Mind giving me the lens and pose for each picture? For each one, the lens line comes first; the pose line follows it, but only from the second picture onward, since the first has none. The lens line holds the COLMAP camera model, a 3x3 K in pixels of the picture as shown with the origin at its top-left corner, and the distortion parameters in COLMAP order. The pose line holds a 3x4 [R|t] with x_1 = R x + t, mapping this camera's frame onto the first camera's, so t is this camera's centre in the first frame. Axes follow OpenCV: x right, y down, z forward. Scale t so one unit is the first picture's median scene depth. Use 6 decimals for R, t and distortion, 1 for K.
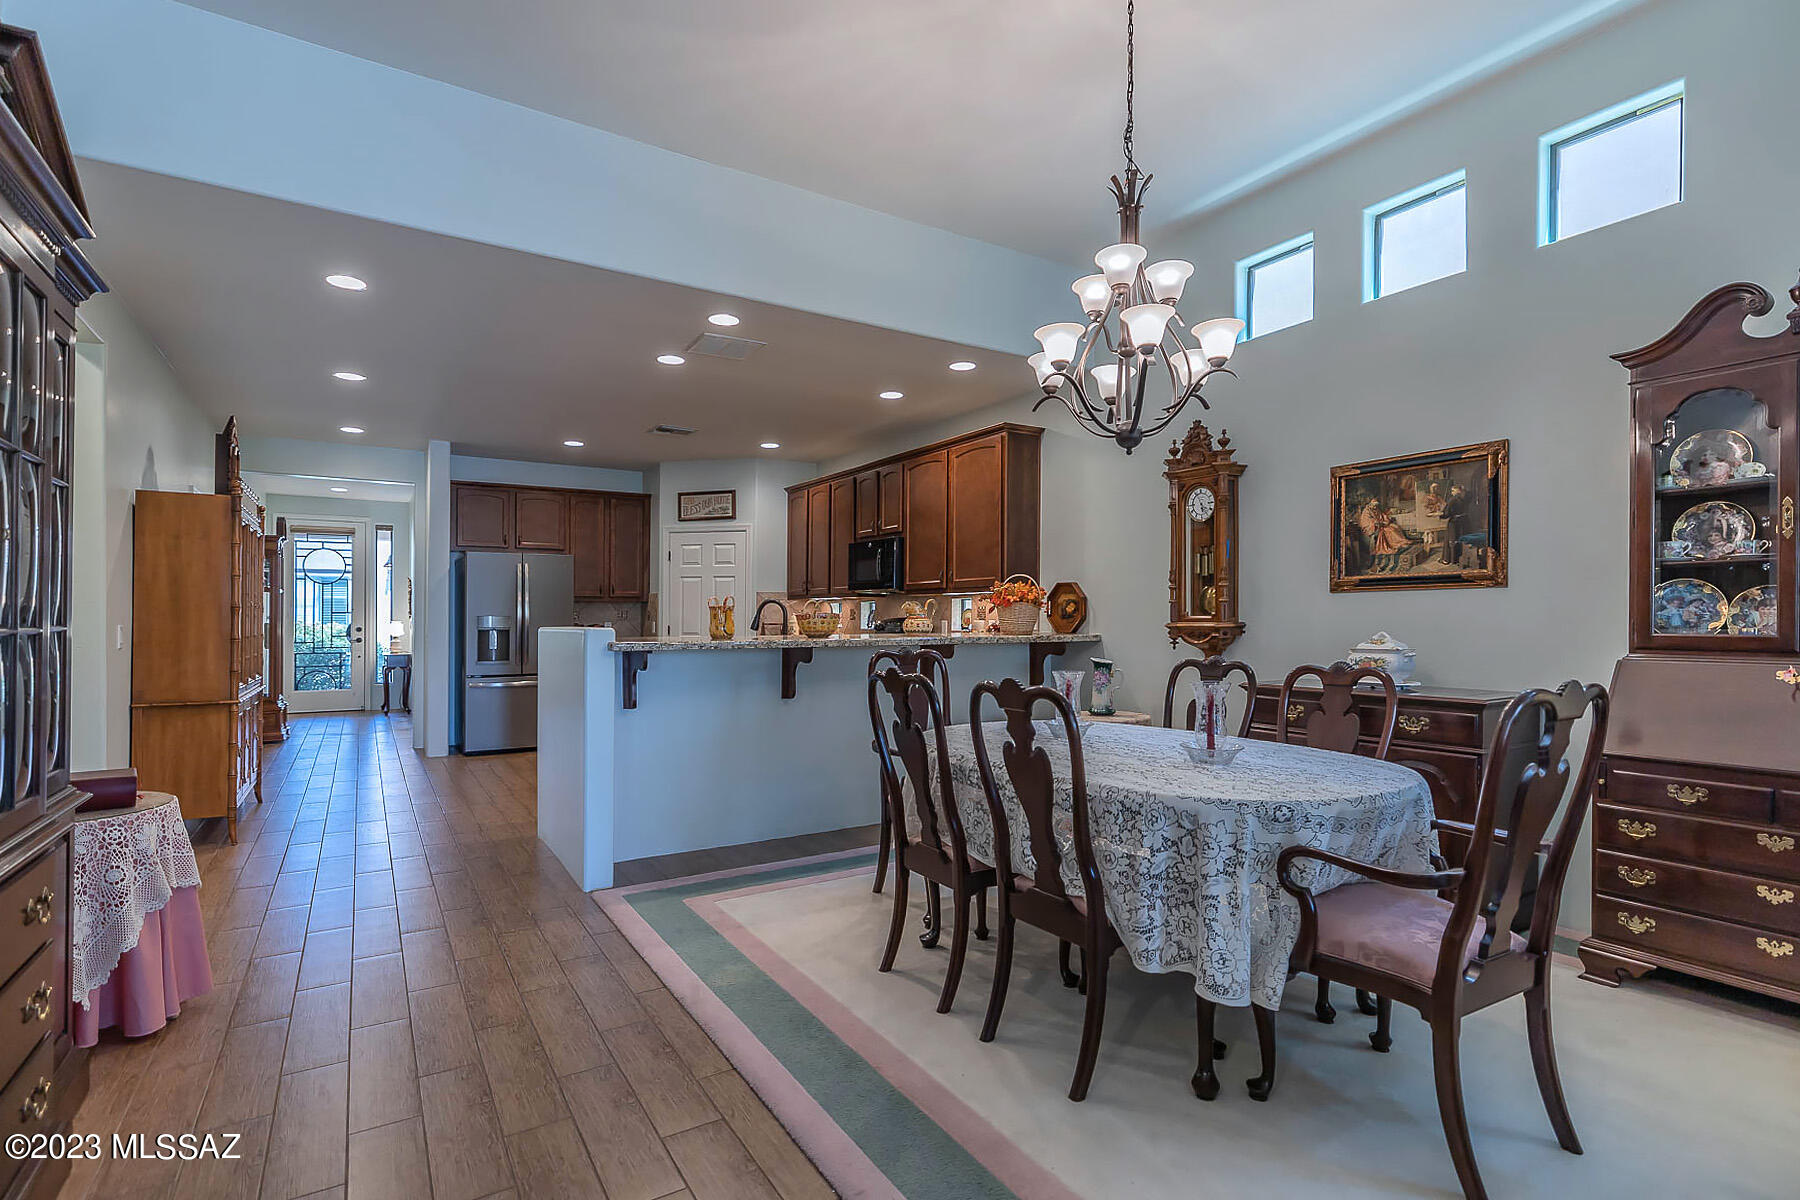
lens RADIAL K [[868.8, 0, 947.3], [0, 868.8, 626.1], [0, 0, 1]] dist [-0.005132, 0.000257]
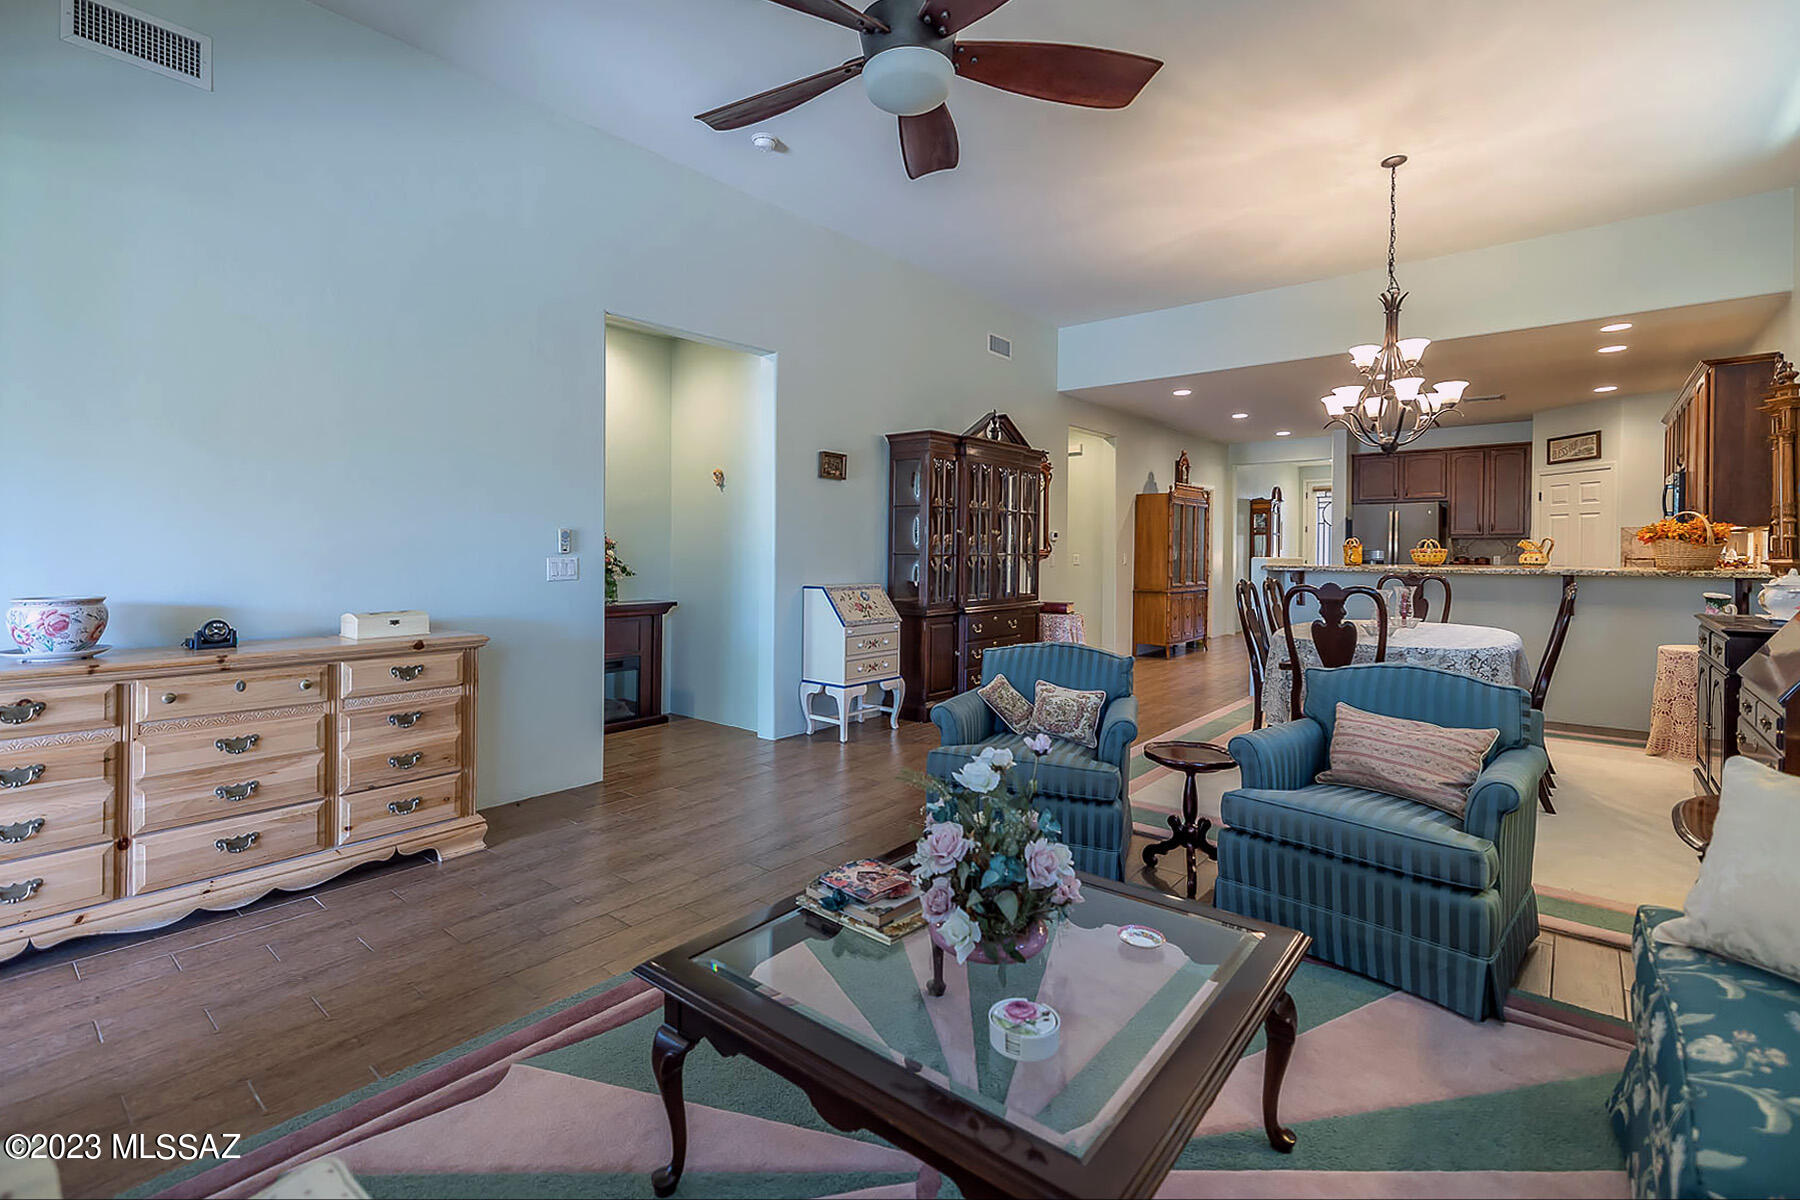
lens RADIAL K [[851.8, 0, 863.4], [0, 851.8, 570.4], [0, 0, 1]] dist [0.007625, -0.001191]
pose [[0.286430, 0.021918, -0.957851, 0.792190], [-0.008787, 0.999756, 0.020249, -0.001099], [0.958061, 0.002616, 0.286553, -0.241546]]
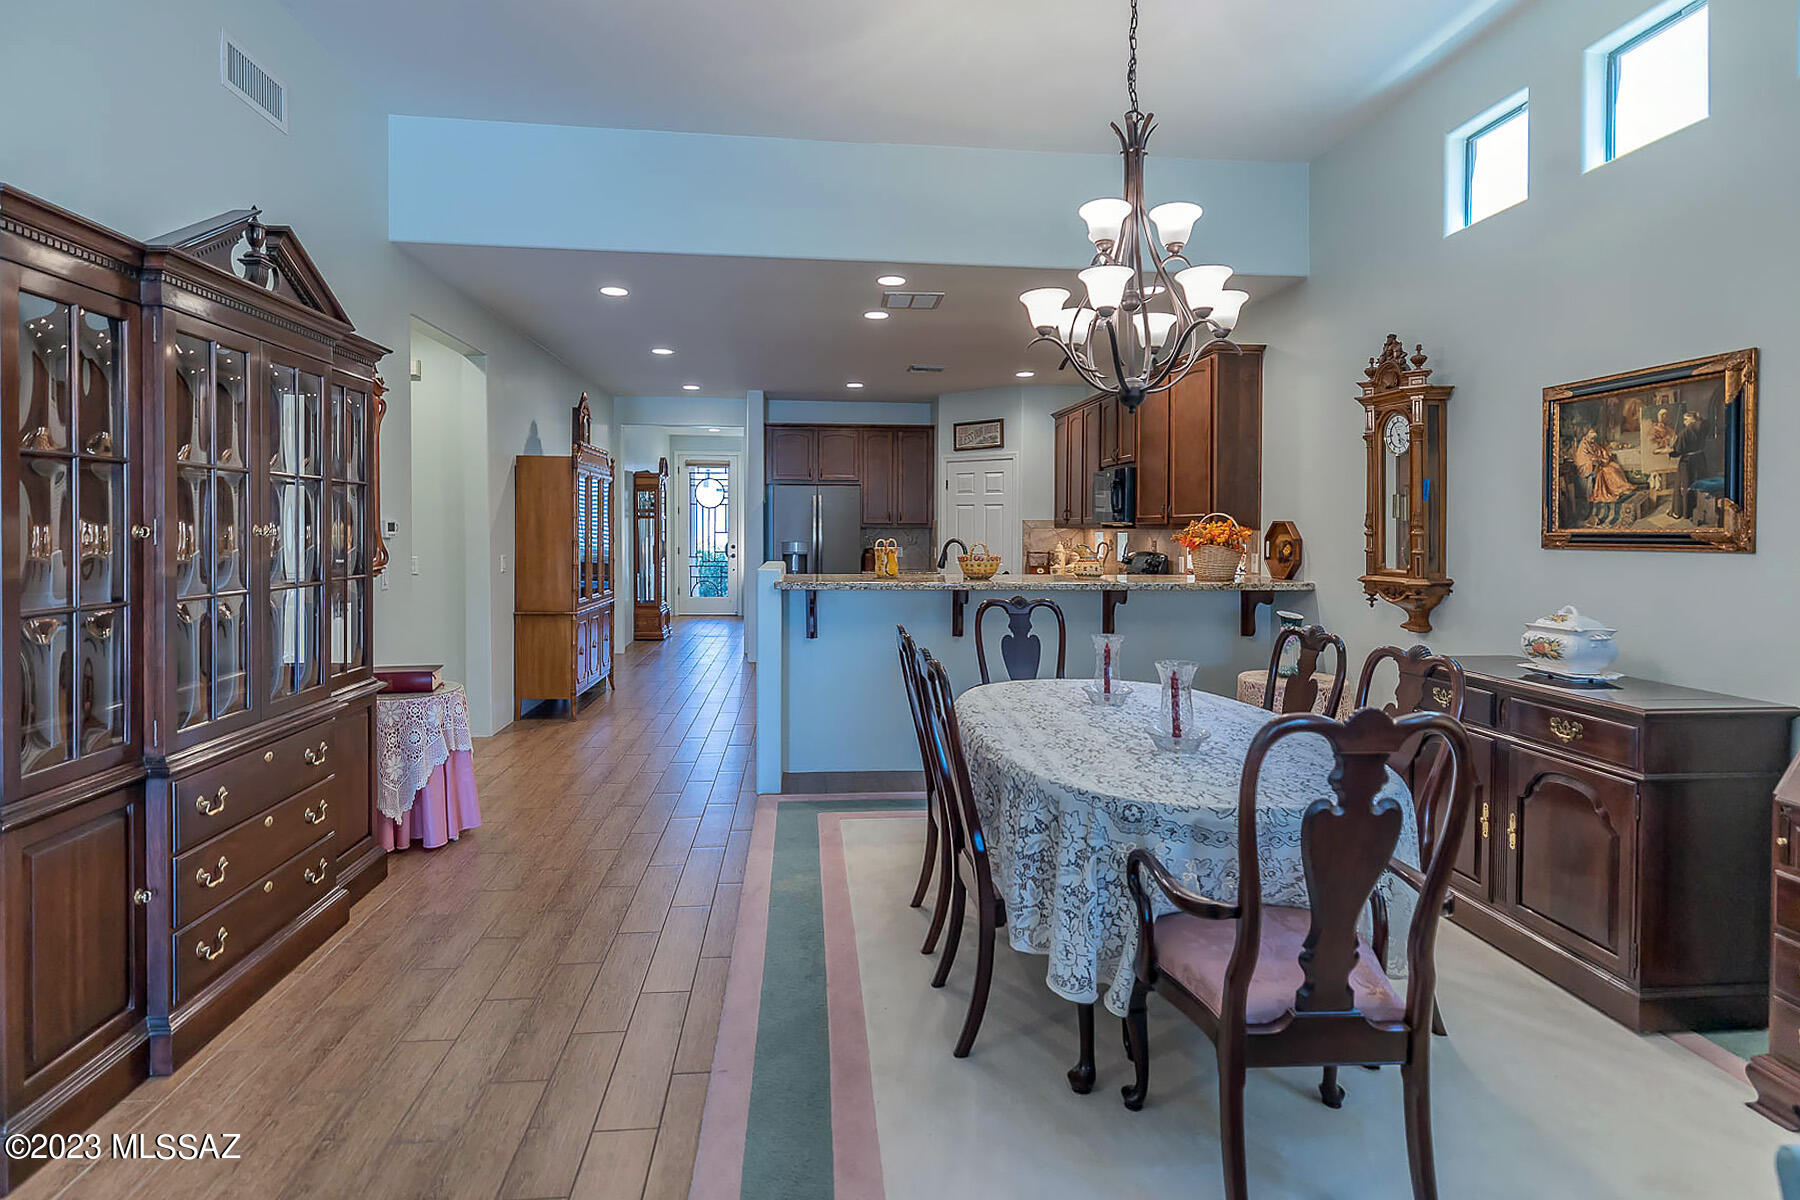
lens RADIAL K [[922.3, 0, 901.5], [0, 922.3, 556.0], [0, 0, 1]] dist [-0.000560, -0.001812]
pose [[0.884729, 0.021396, -0.465615, 0.241070], [-0.012151, 0.999665, 0.022849, -0.033266], [0.465948, -0.014557, 0.884693, -0.003415]]
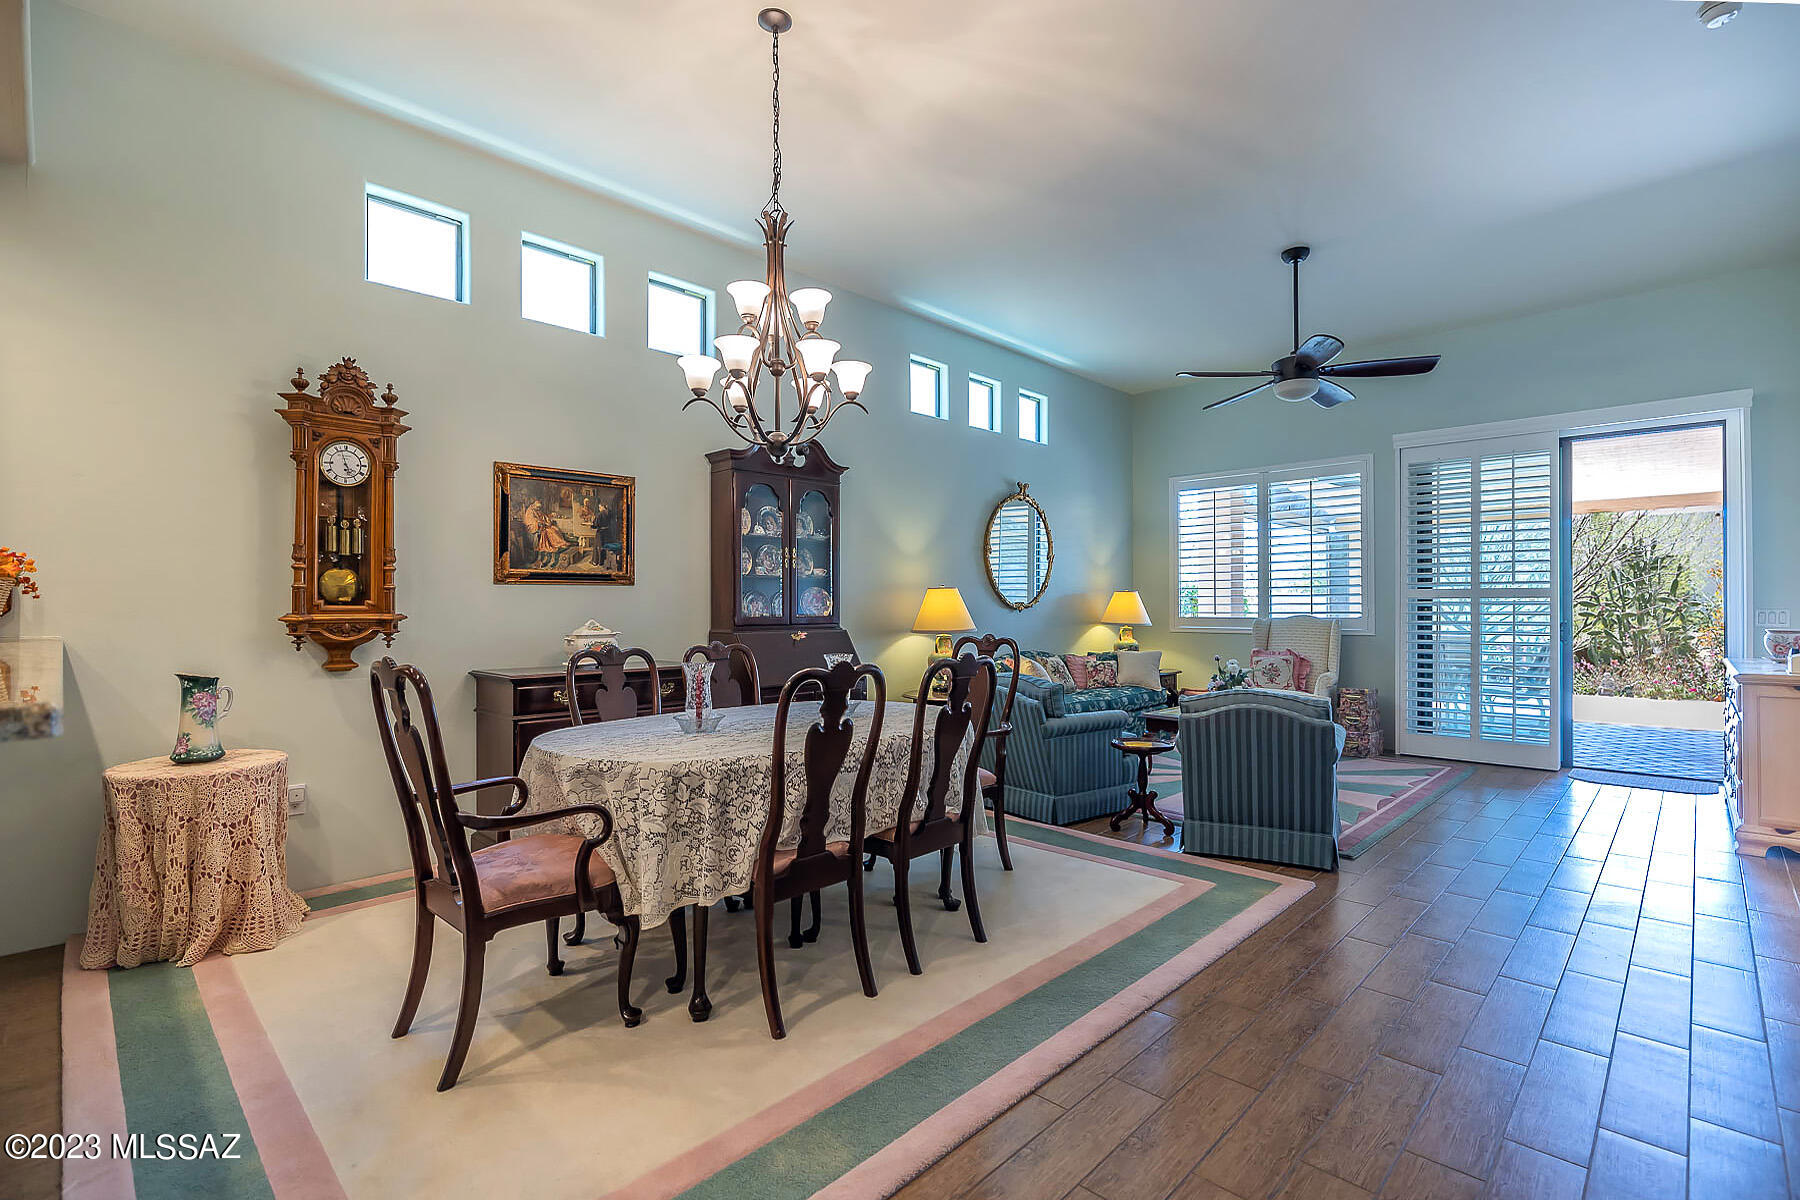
lens RADIAL K [[855.4, 0, 853.3], [0, 855.4, 618.2], [0, 0, 1]] dist [0.006394, -0.001371]
pose [[-0.192953, -0.009089, 0.981166, -0.478202], [0.012907, 0.999847, 0.011800, -0.003112], [-0.981123, 0.014941, -0.192807, 0.590871]]
